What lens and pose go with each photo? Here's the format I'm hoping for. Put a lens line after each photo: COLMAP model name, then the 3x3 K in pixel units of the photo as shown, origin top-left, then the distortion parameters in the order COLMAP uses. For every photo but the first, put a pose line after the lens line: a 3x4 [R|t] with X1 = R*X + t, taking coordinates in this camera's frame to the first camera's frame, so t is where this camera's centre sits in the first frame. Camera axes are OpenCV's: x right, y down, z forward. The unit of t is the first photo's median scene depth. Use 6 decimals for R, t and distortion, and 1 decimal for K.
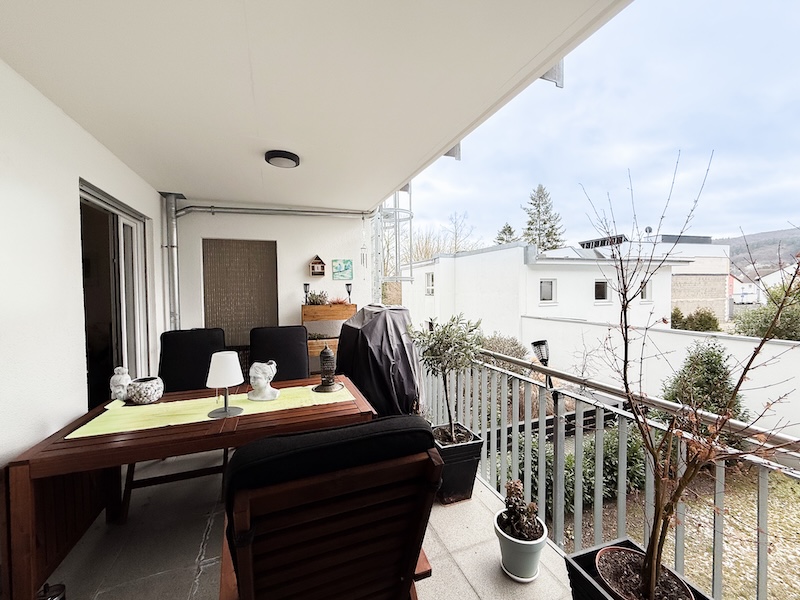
lens RADIAL K [[325.5, 0, 399.7], [0, 325.5, 290.8], [0, 0, 1]] dist [0.003746, 0.000330]
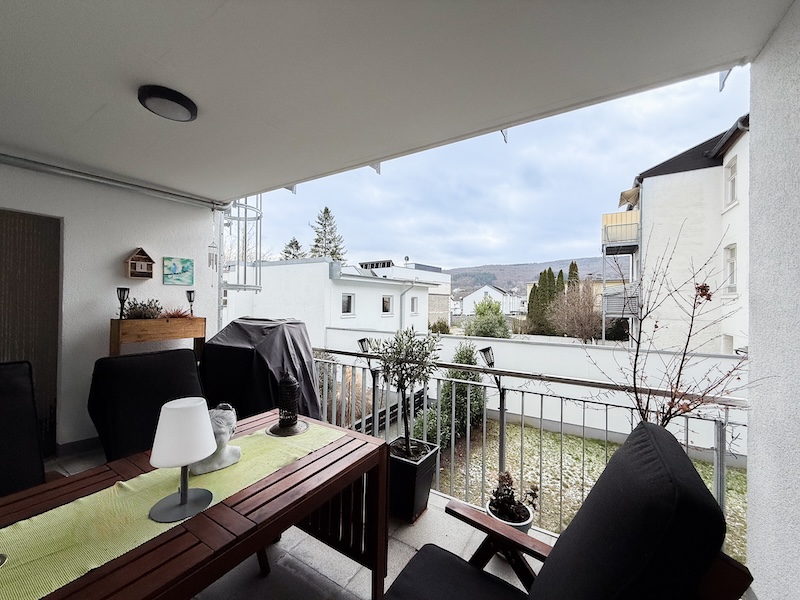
lens RADIAL K [[316.2, 0, 400.0], [0, 316.2, 300.0], [0, 0, 1]] dist [-0.009613, 0.000295]
pose [[0.801278, 0.024573, 0.597787, -0.204188], [-0.018632, 0.999696, -0.016118, 0.003406], [-0.598001, 0.001777, 0.801493, 0.114684]]
